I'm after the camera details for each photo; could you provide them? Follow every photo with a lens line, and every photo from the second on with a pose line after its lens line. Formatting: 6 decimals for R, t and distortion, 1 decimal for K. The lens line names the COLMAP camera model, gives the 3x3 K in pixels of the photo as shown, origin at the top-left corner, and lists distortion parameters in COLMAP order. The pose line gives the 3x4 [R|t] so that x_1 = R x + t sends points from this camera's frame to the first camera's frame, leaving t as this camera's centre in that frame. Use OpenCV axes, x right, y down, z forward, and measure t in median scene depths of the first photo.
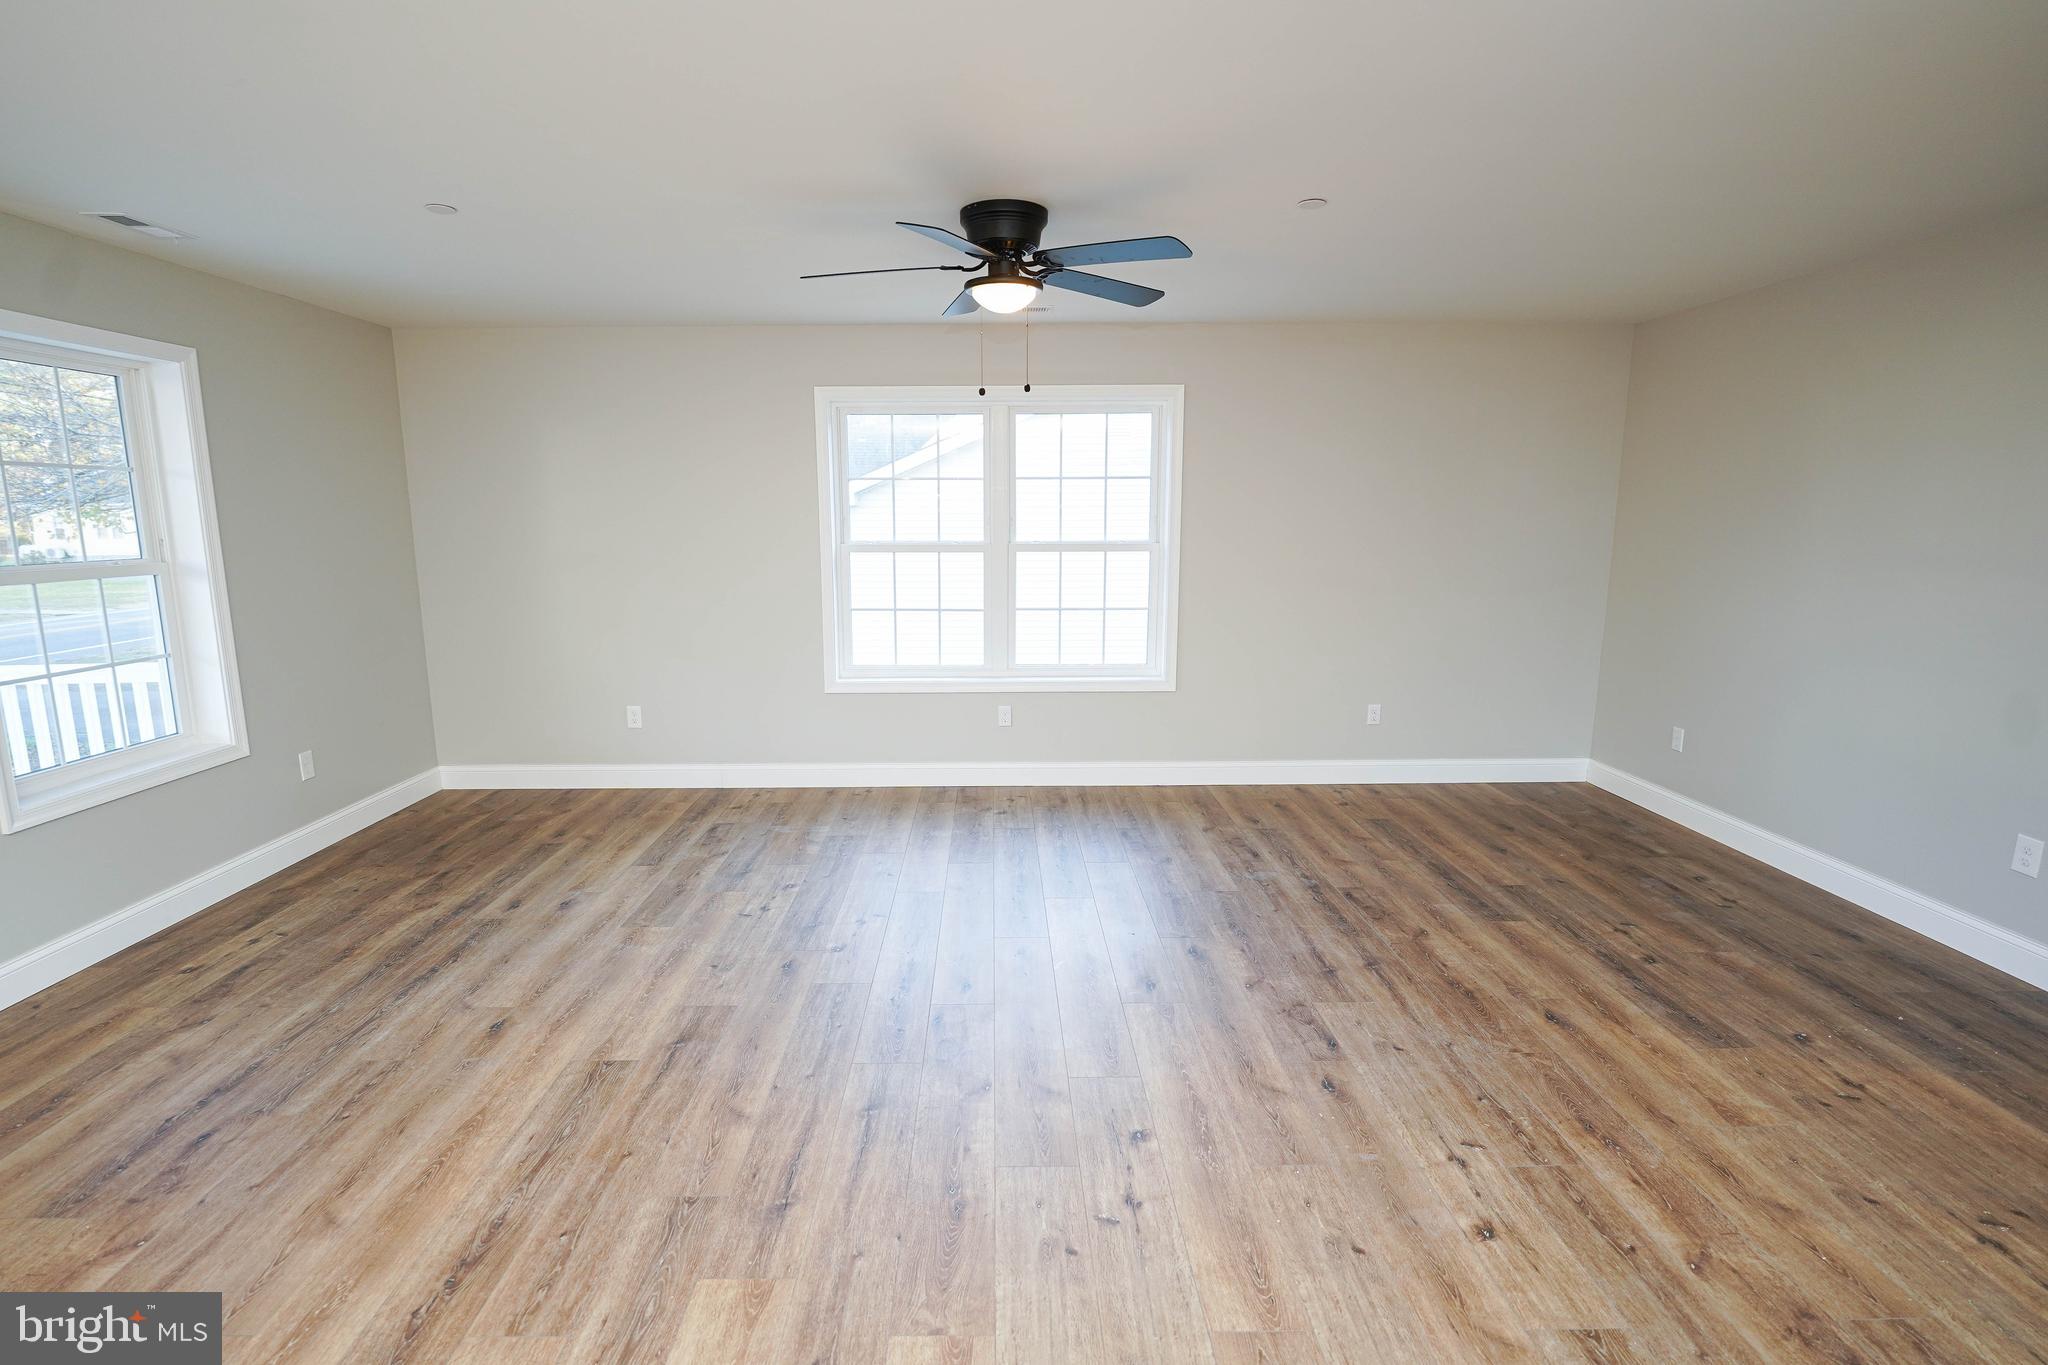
lens RADIAL K [[963.5, 0, 1001.0], [0, 963.5, 682.5], [0, 0, 1]] dist [-0.014704, -0.000279]
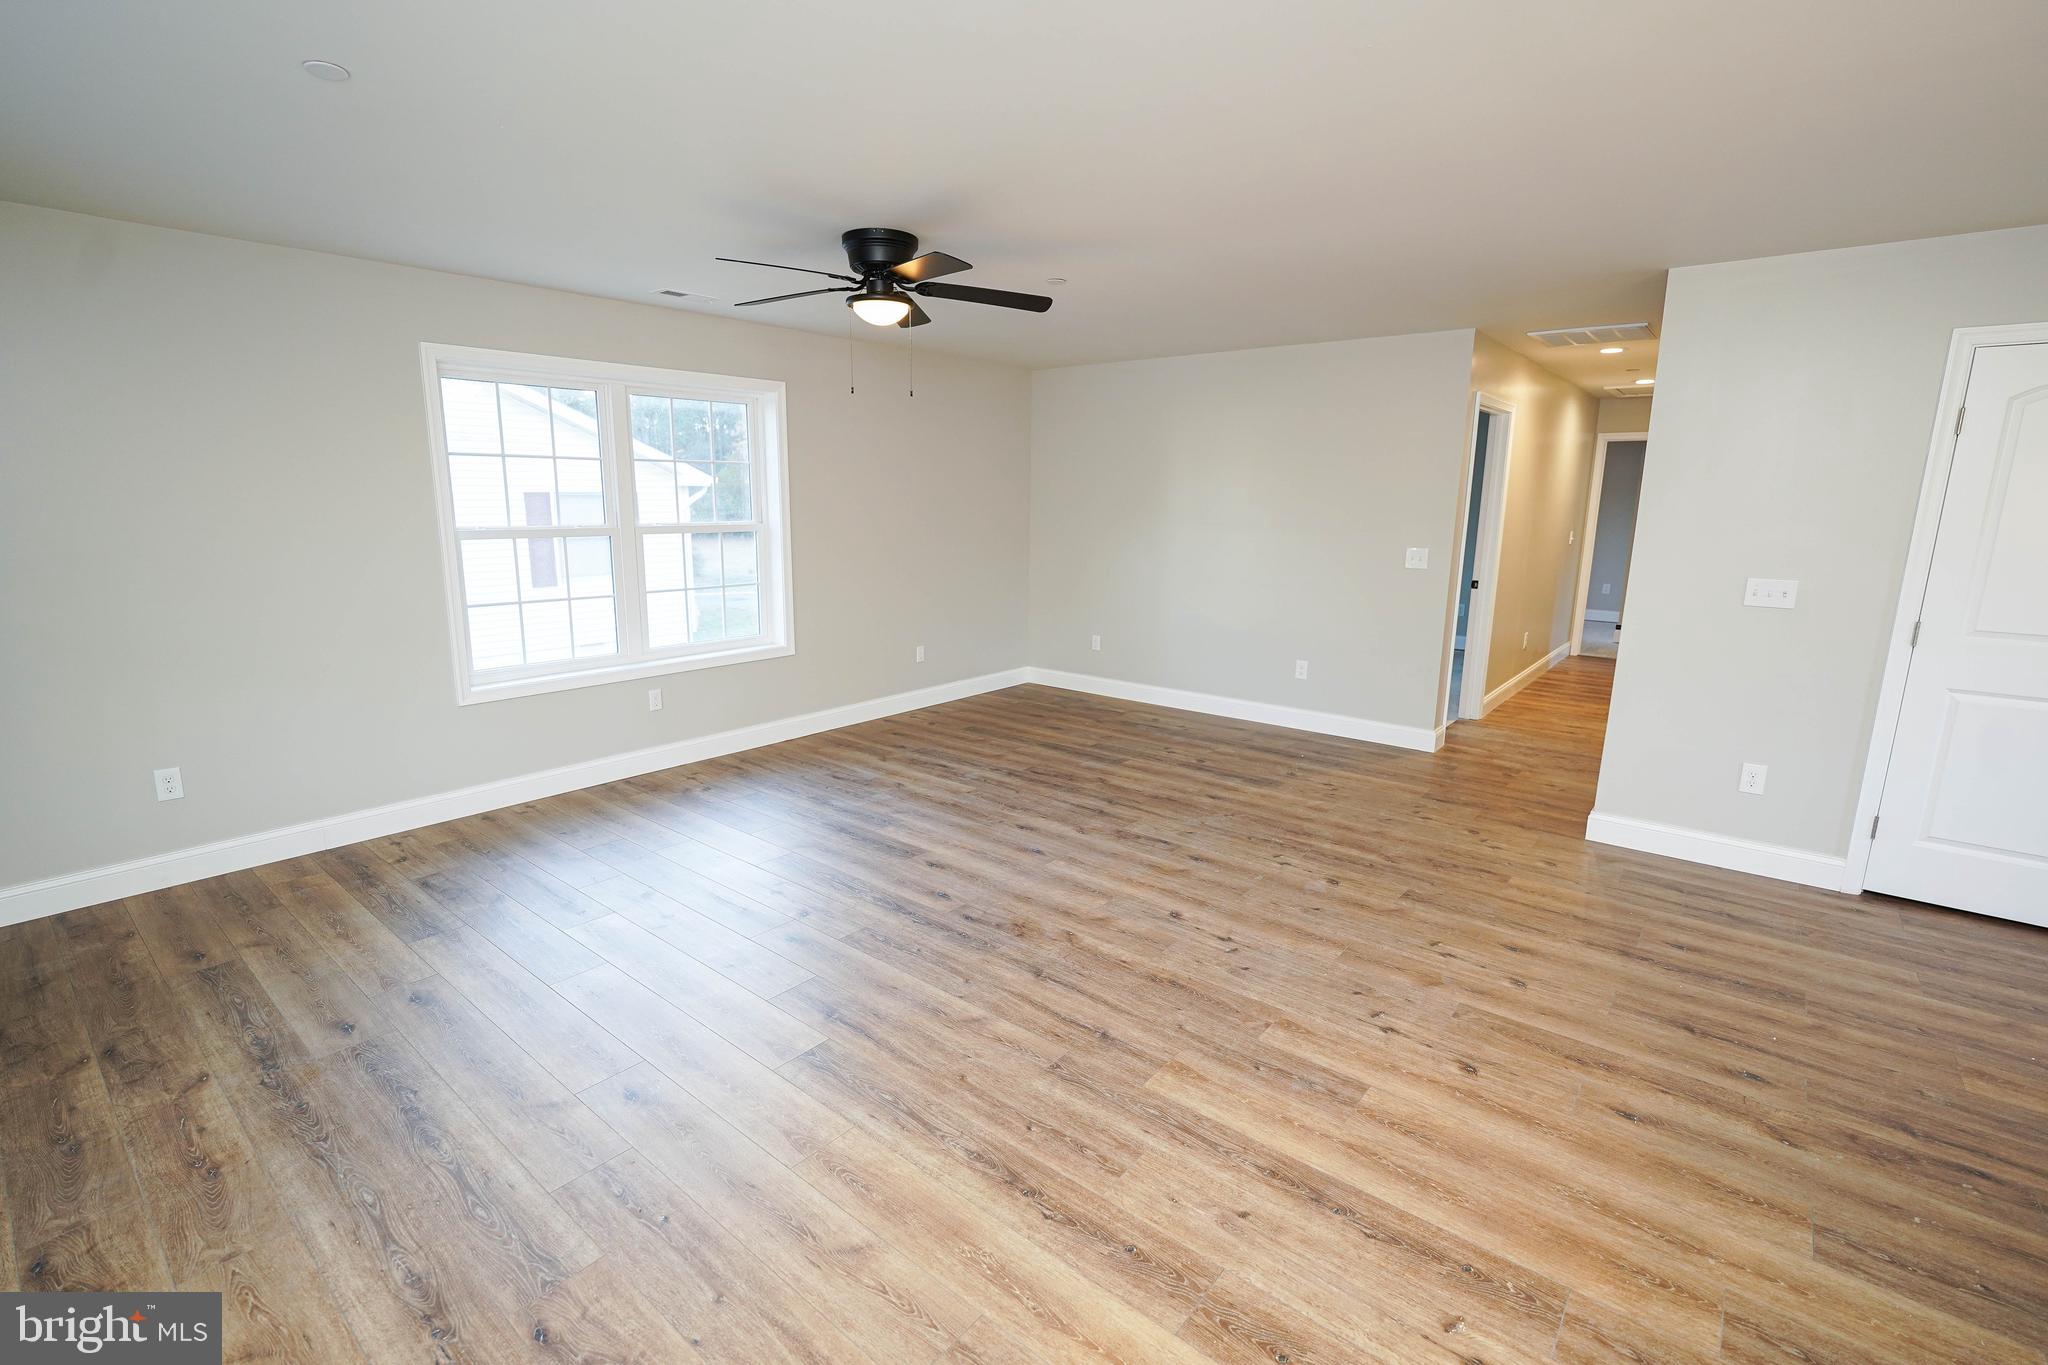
lens RADIAL K [[919.6, 0, 1000.4], [0, 919.6, 681.0], [0, 0, 1]] dist [-0.018251, 0.000455]
pose [[0.649988, -0.141776, 0.746602, -0.668011], [0.120659, 0.989234, 0.082806, -0.028705], [-0.750305, 0.036261, 0.660097, 0.149693]]
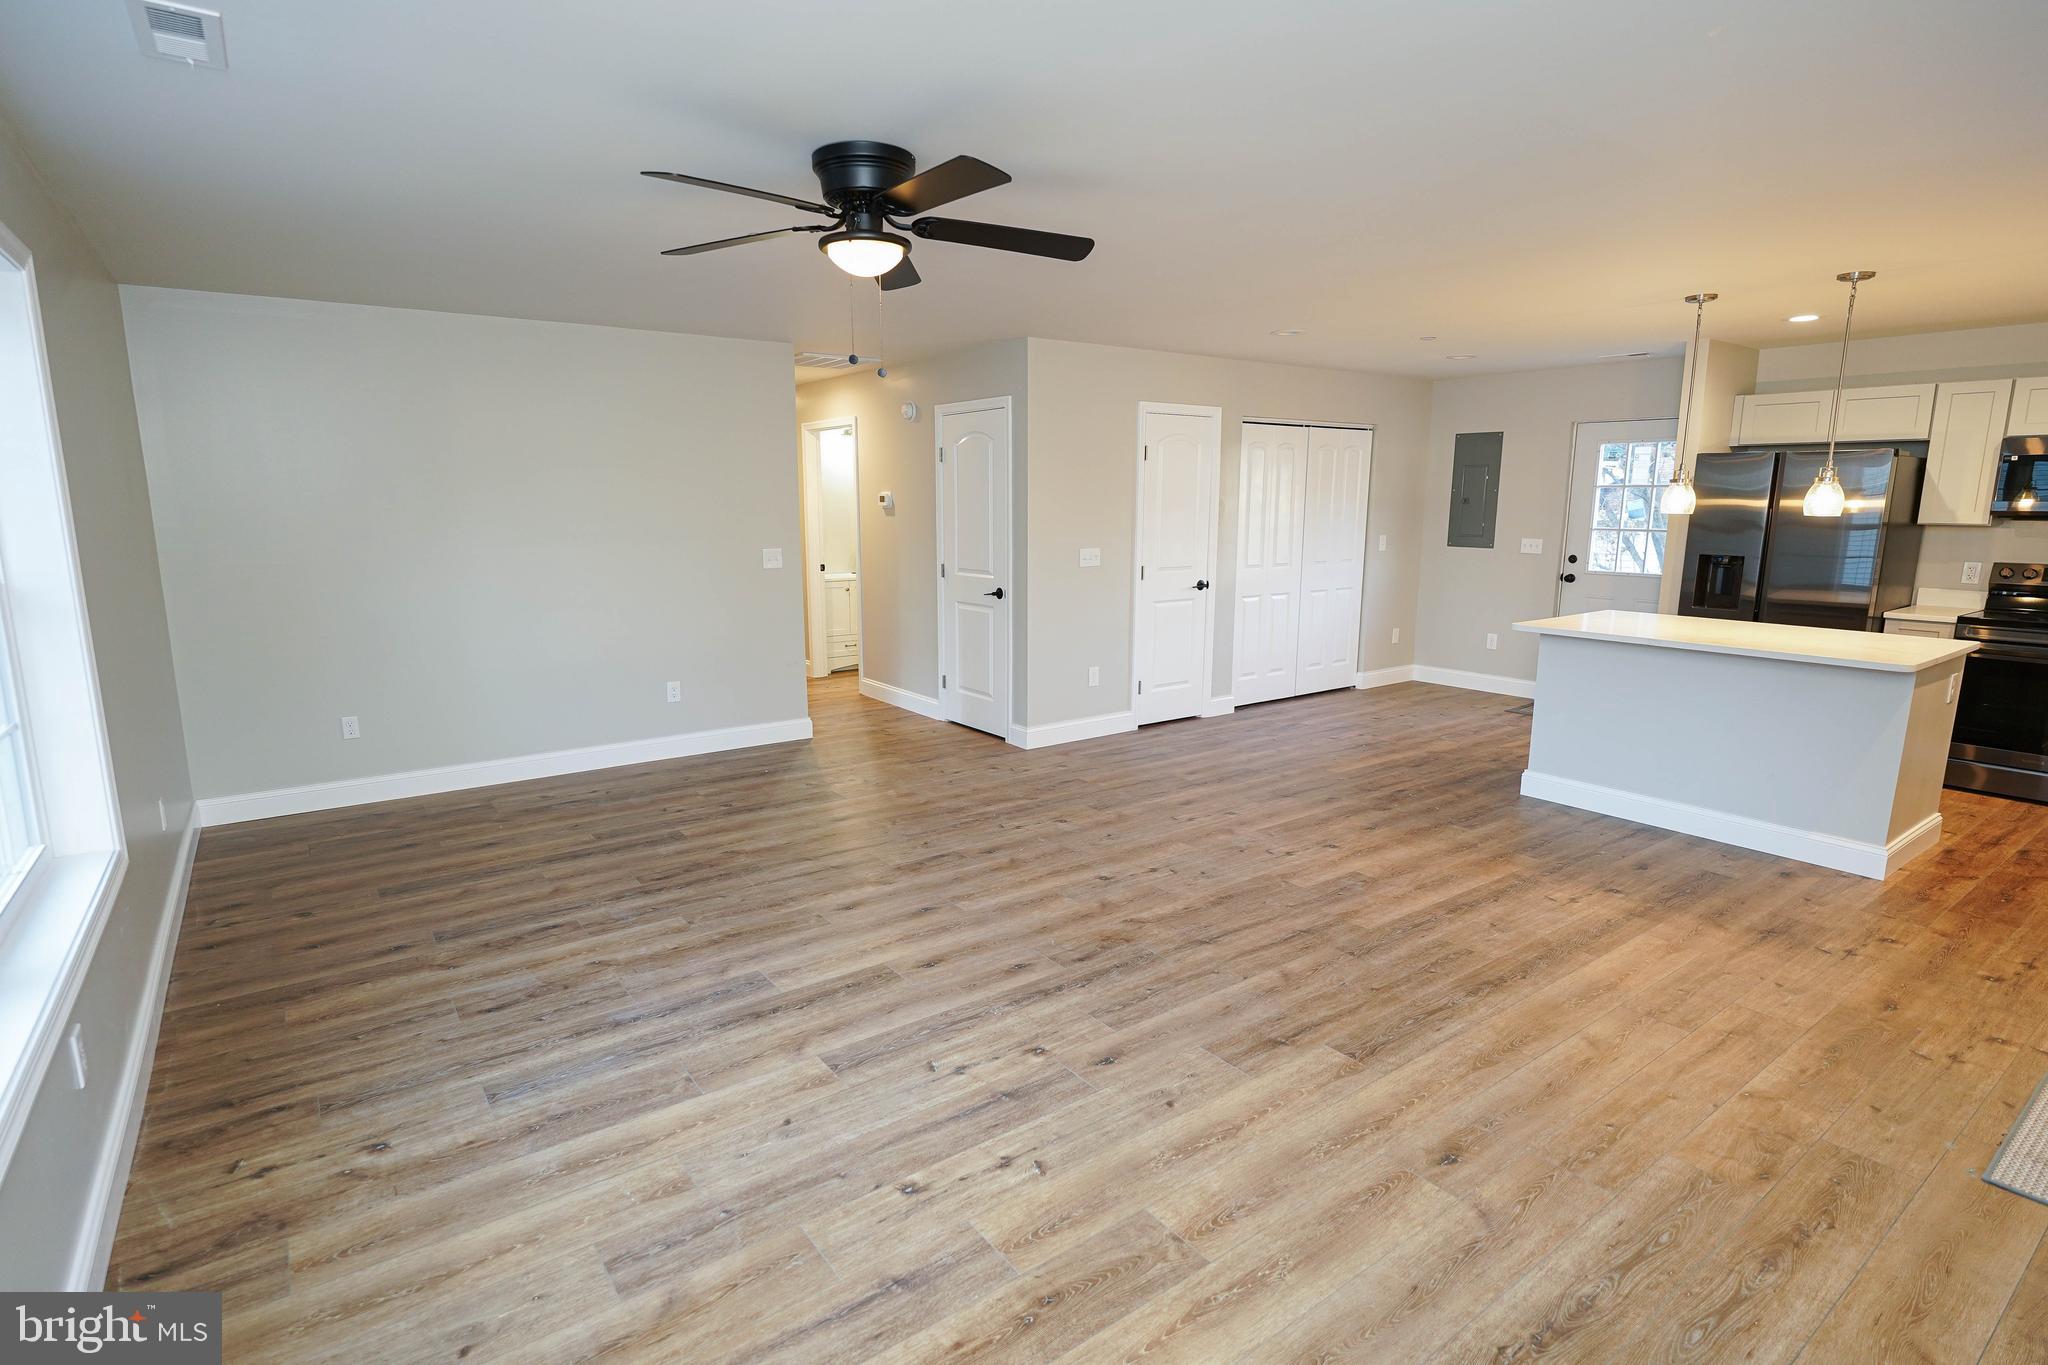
lens RADIAL K [[1020.3, 0, 1004.6], [0, 1020.3, 684.8], [0, 0, 1]] dist [-0.012282, 0.001352]
pose [[-0.578839, -0.141878, 0.803004, -0.713719], [0.144985, 0.951151, 0.272565, -0.225279], [-0.802449, 0.274195, -0.529993, 1.250042]]
